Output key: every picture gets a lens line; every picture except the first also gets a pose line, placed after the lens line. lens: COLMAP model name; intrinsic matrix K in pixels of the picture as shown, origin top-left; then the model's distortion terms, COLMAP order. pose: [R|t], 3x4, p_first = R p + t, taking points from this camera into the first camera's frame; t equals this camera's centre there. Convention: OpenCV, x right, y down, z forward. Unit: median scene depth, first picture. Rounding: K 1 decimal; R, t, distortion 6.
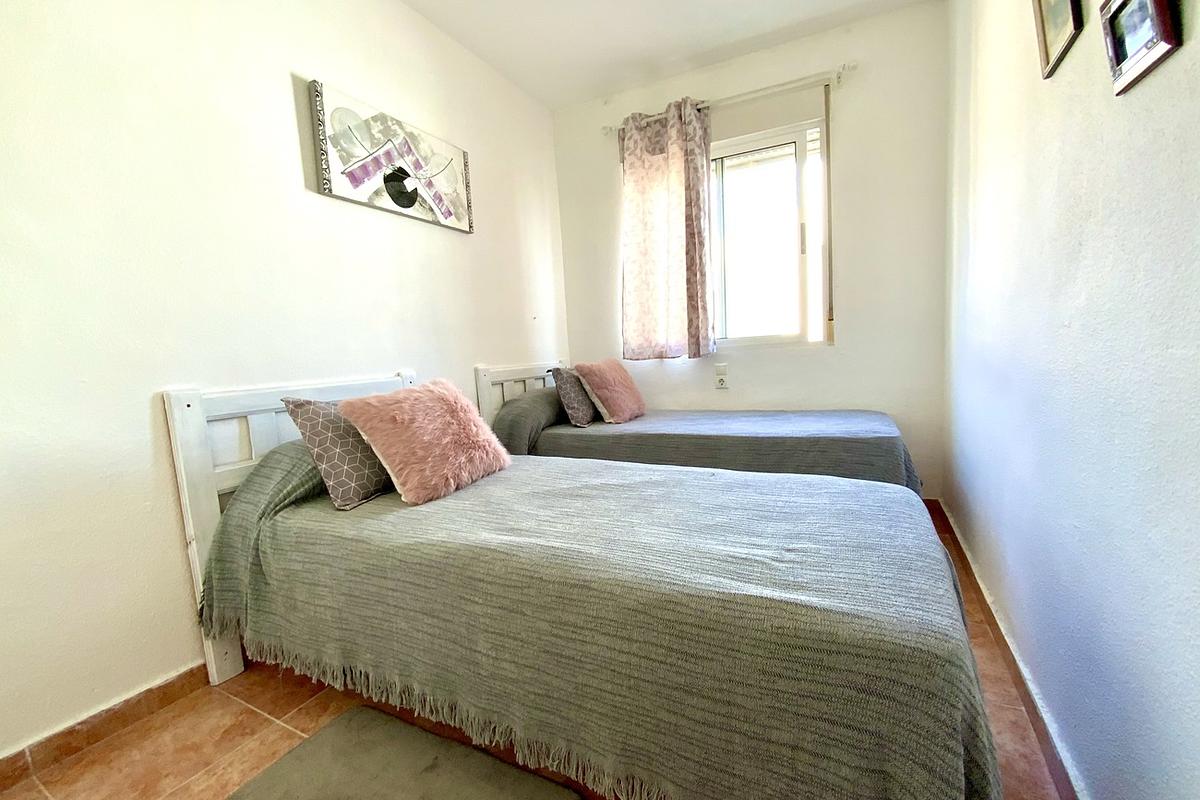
lens RADIAL K [[489.5, 0, 603.9], [0, 489.5, 401.0], [0, 0, 1]] dist [0.000370, 0.000041]
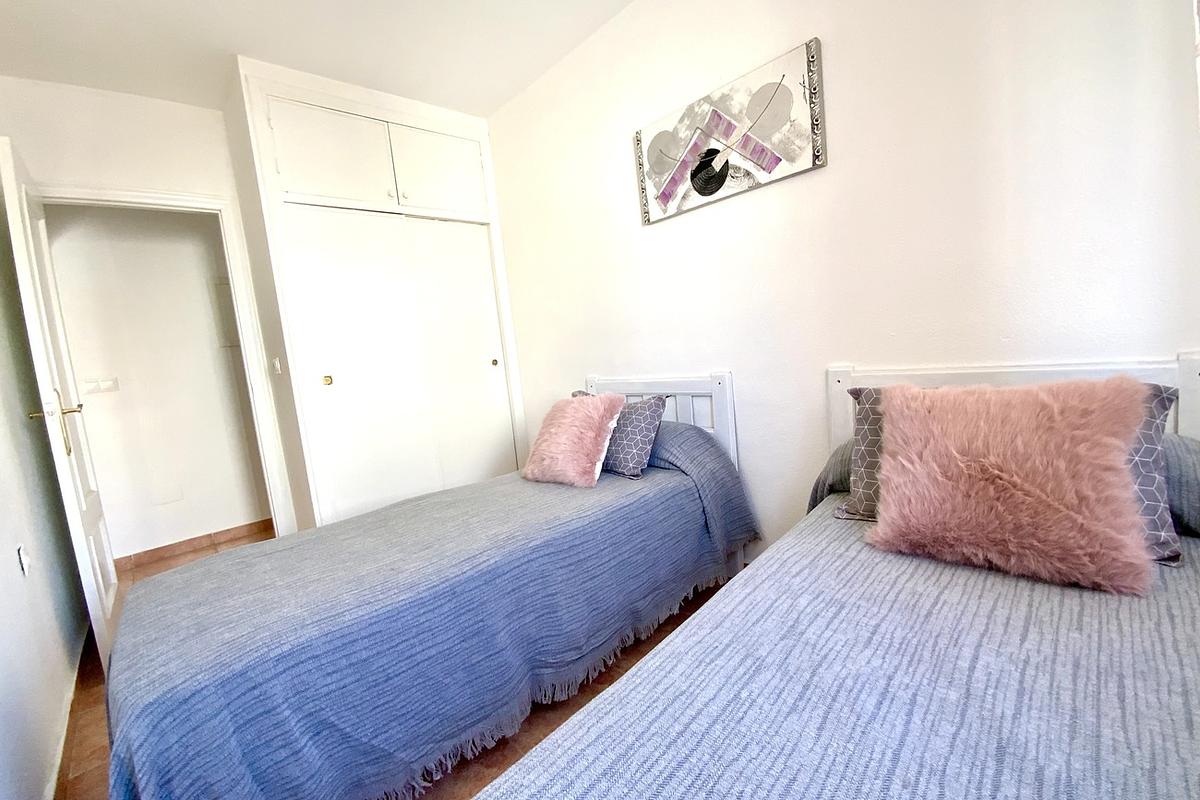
lens RADIAL K [[489.5, 0, 603.9], [0, 489.5, 401.0], [0, 0, 1]] dist [0.000370, 0.000041]
pose [[-0.282557, 0.170115, -0.944046, 0.568944], [0.024347, 0.985104, 0.170227, -0.176976], [0.958942, 0.025114, -0.282489, 1.073205]]
